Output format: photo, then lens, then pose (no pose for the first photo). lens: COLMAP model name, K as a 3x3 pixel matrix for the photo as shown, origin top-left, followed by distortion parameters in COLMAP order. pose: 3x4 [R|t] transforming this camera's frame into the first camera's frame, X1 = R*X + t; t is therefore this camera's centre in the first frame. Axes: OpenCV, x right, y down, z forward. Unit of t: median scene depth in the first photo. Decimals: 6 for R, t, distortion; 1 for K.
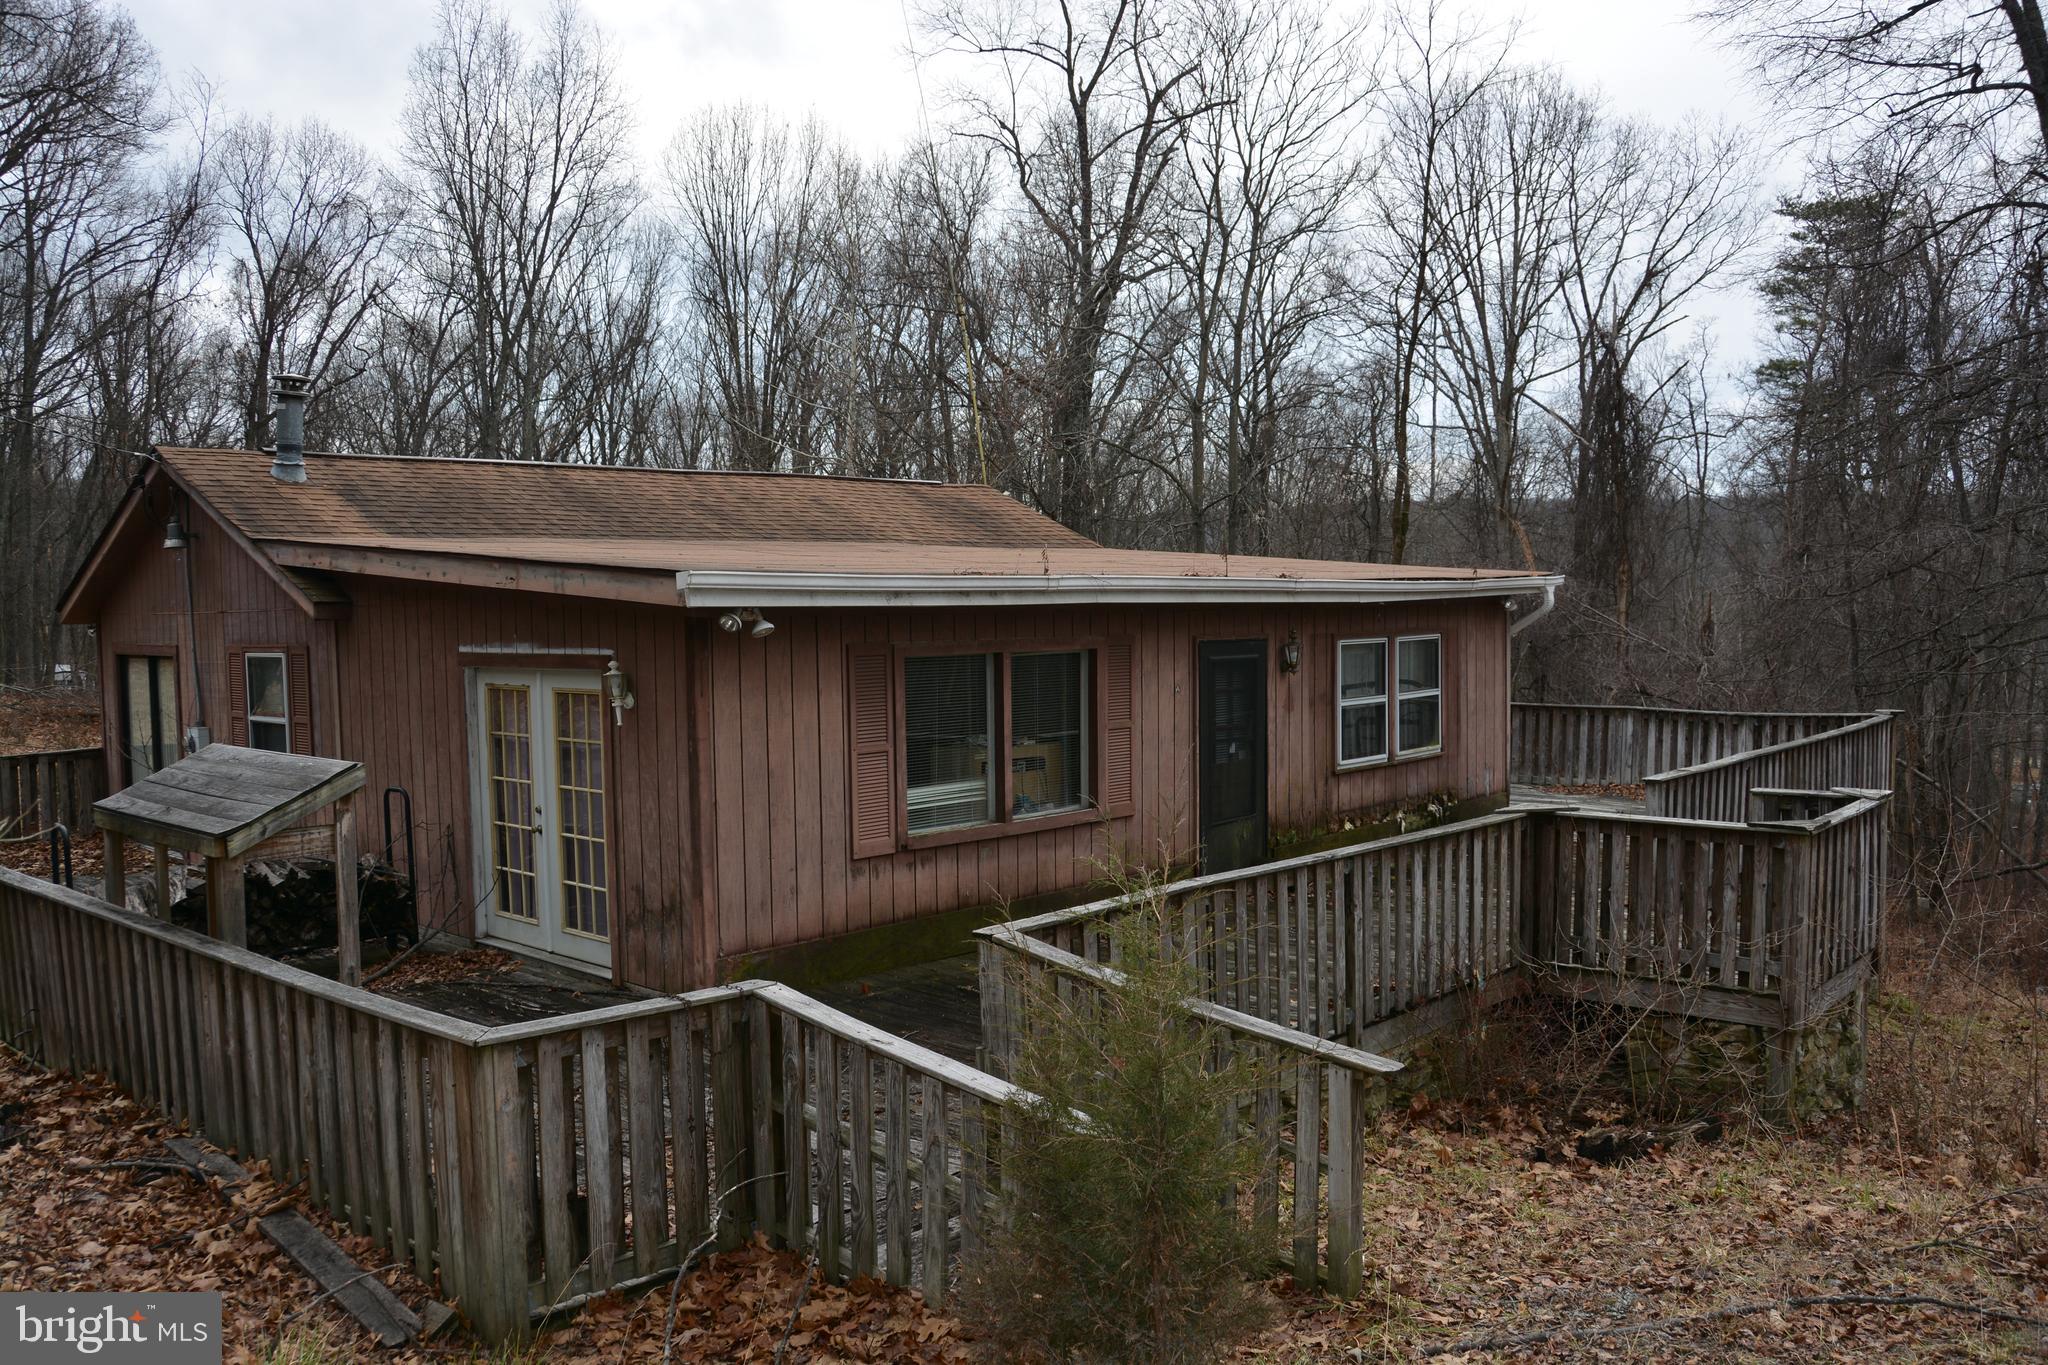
lens RADIAL K [[1640.4, 0, 1024.0], [0, 1640.4, 682.5], [0, 0, 1]] dist [-0.155891, 0.110815]
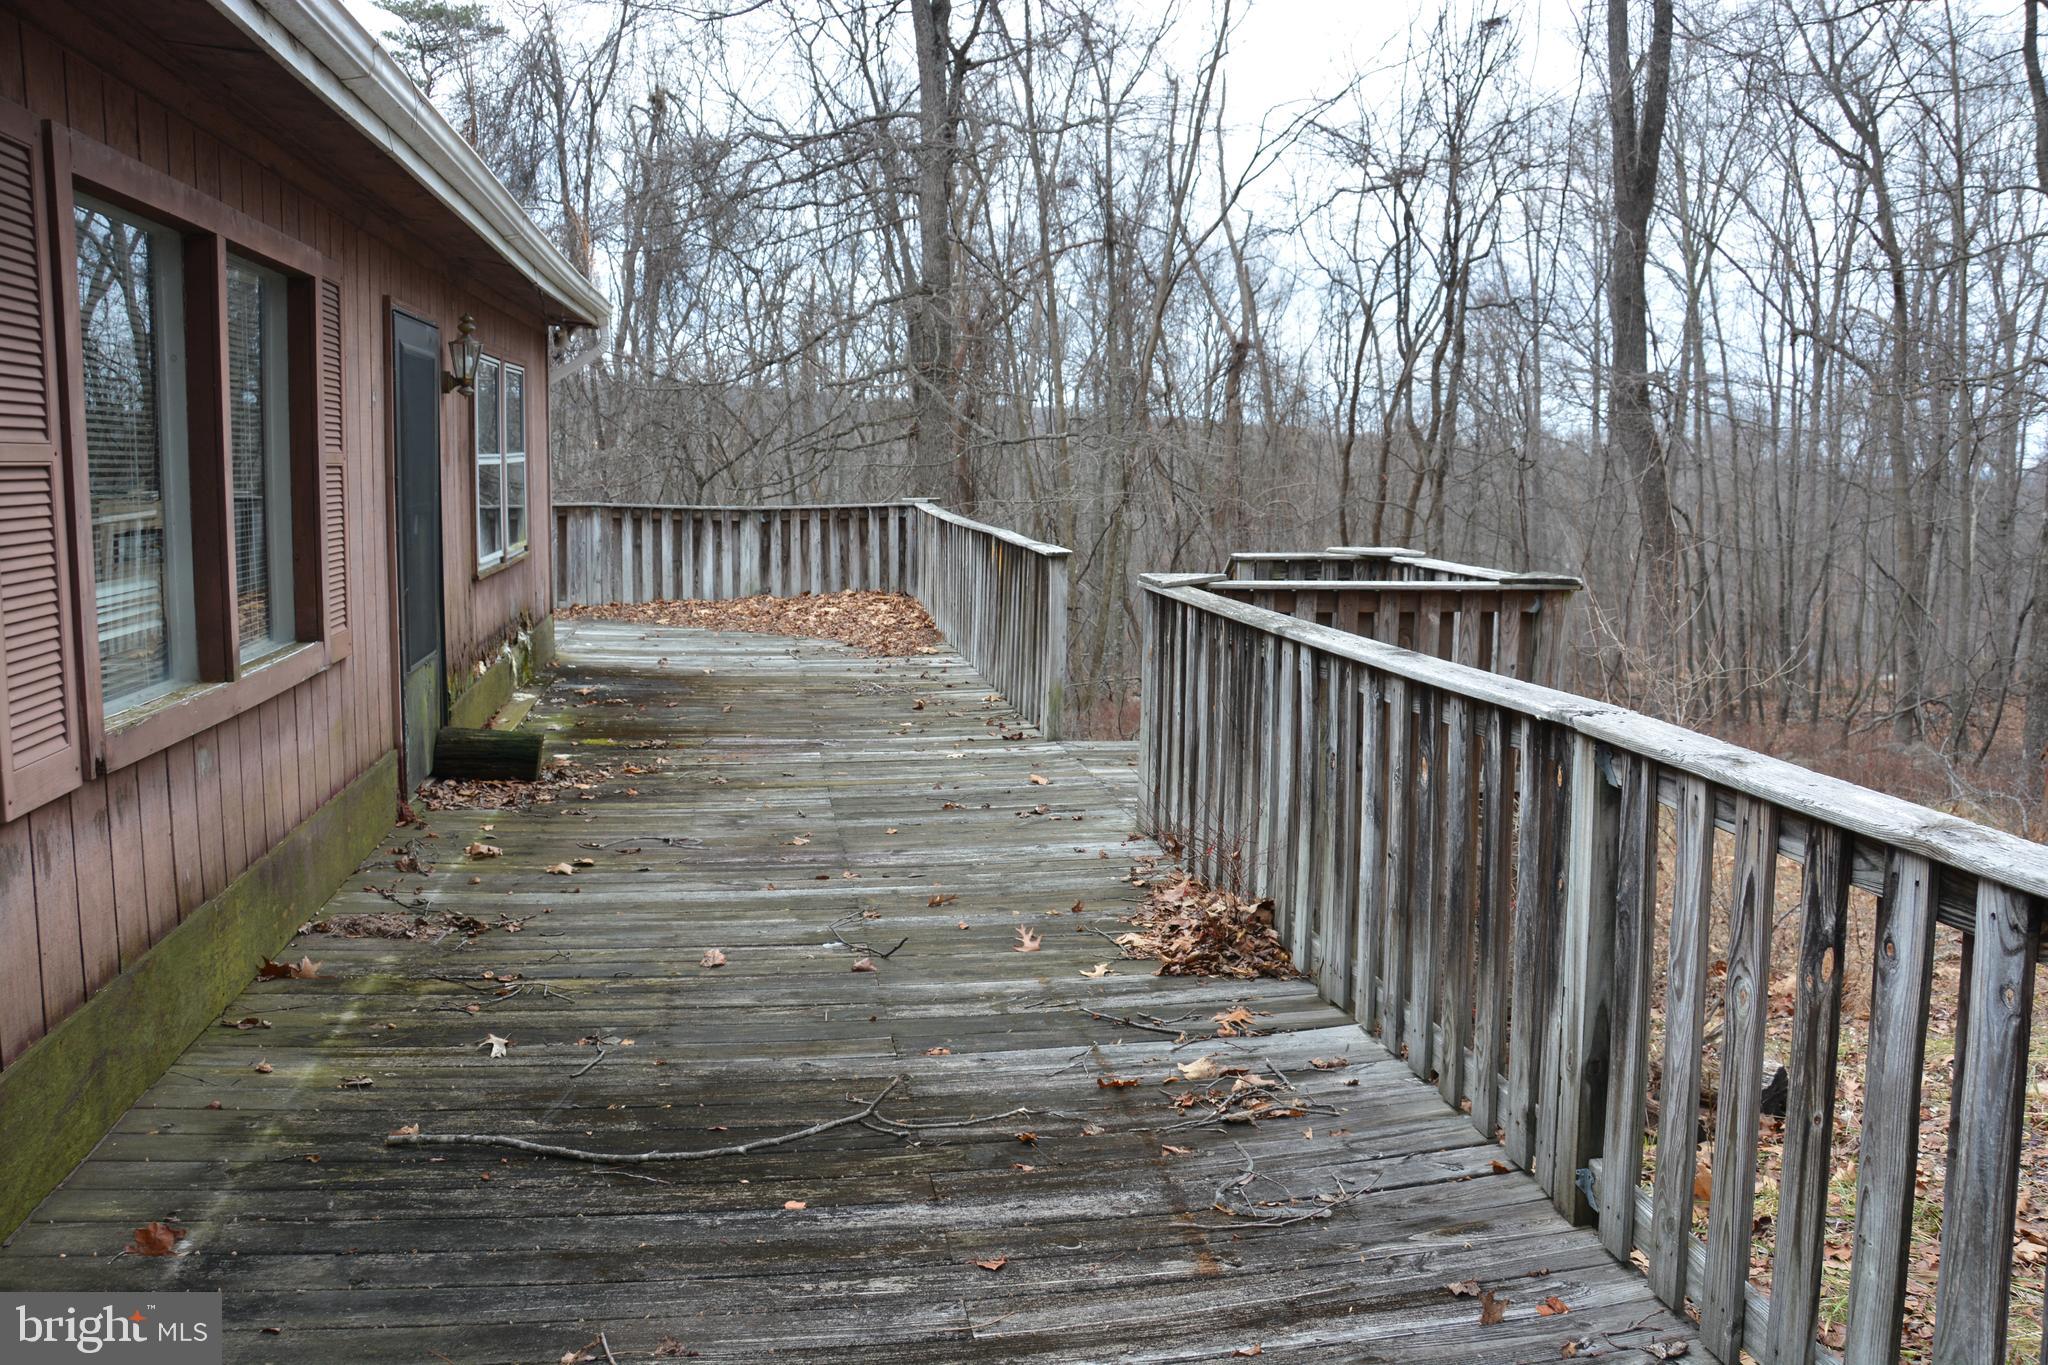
lens RADIAL K [[1640.4, 0, 1024.0], [0, 1640.4, 682.5], [0, 0, 1]] dist [-0.155891, 0.110815]
pose [[0.604960, -0.081824, 0.792041, -0.133339], [0.015122, 0.995707, 0.091314, 0.037746], [-0.796113, -0.043264, 0.603600, 0.428016]]
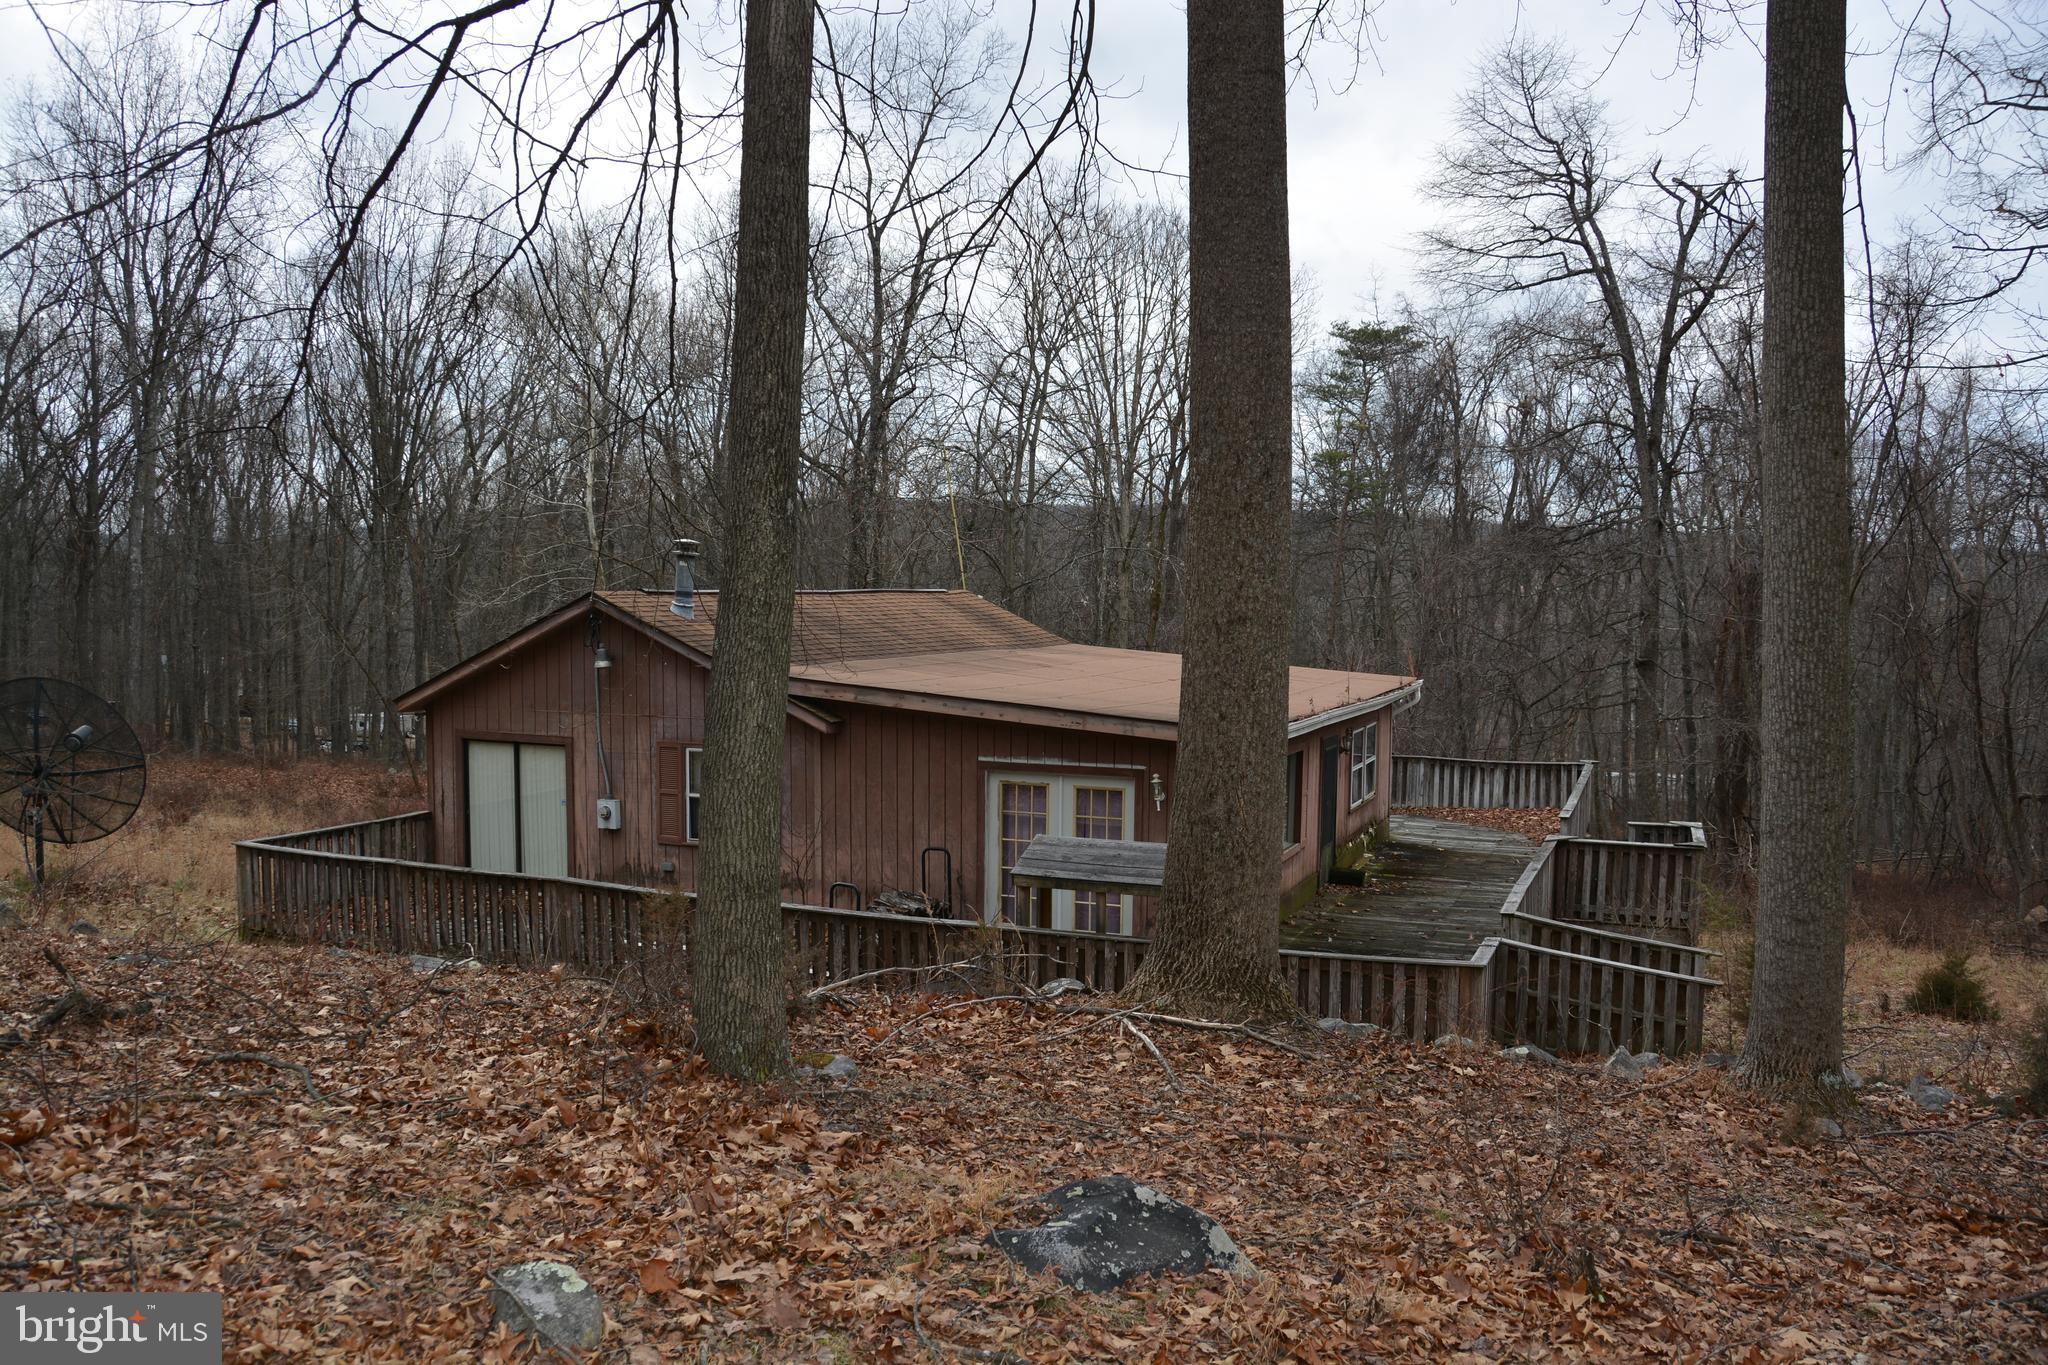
lens RADIAL K [[1610.5, 0, 1024.0], [0, 1610.5, 682.5], [0, 0, 1]] dist [-0.151737, 0.118531]
pose [[0.936660, 0.003408, 0.350224, -0.587740], [-0.005841, 0.999966, 0.005892, -0.071508], [-0.350192, -0.007565, 0.936648, -0.332922]]
